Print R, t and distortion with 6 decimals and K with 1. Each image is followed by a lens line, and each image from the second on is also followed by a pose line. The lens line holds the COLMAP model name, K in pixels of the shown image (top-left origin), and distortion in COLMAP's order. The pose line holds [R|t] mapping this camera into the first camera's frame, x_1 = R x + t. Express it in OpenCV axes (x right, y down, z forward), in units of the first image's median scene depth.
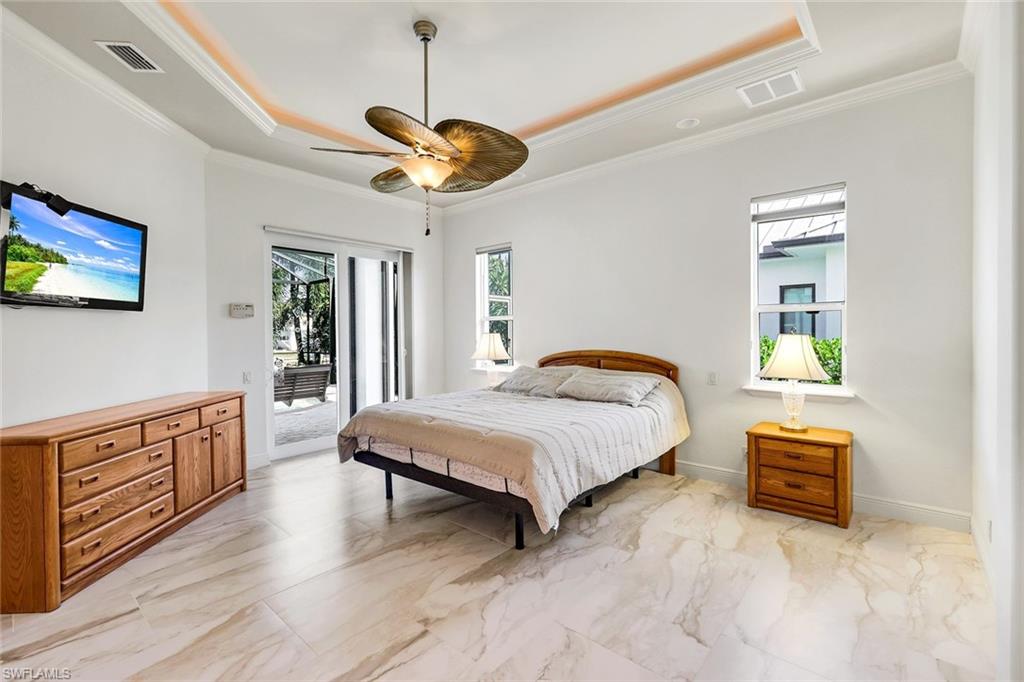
lens RADIAL K [[453.8, 0, 514.2], [0, 453.8, 330.9], [0, 0, 1]] dist [0.002643, 0.000054]
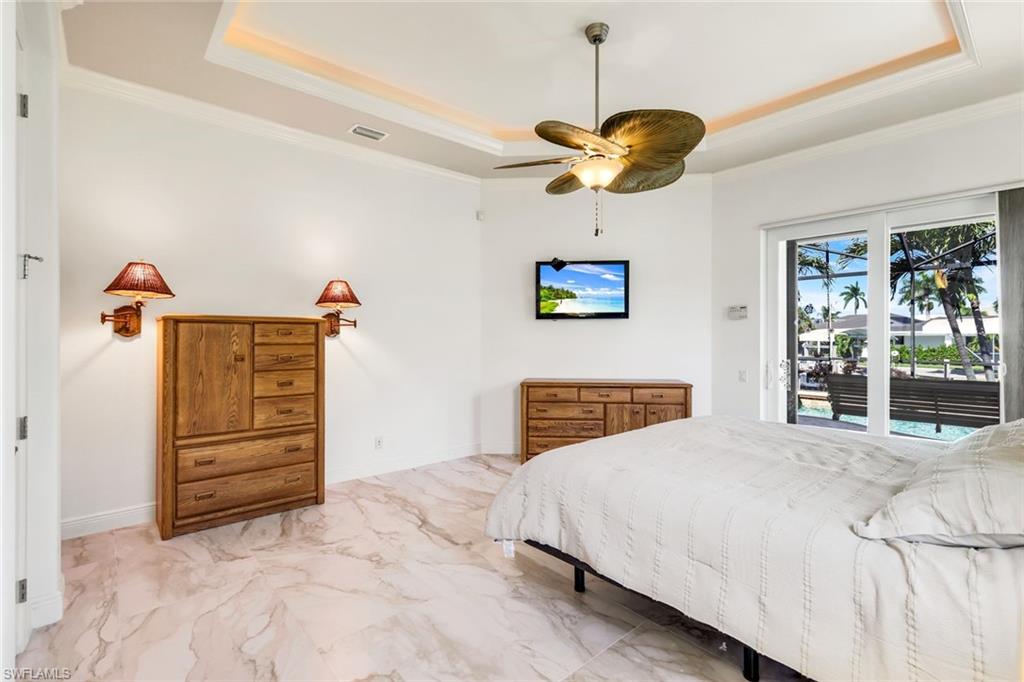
lens RADIAL K [[470.2, 0, 515.2], [0, 470.2, 335.4], [0, 0, 1]] dist [0.003053, 0.000312]
pose [[-0.144881, 0.005280, -0.989435, 0.858664], [0.001037, 0.999986, 0.005184, 0.003327], [0.989448, -0.000275, -0.144885, 0.975178]]
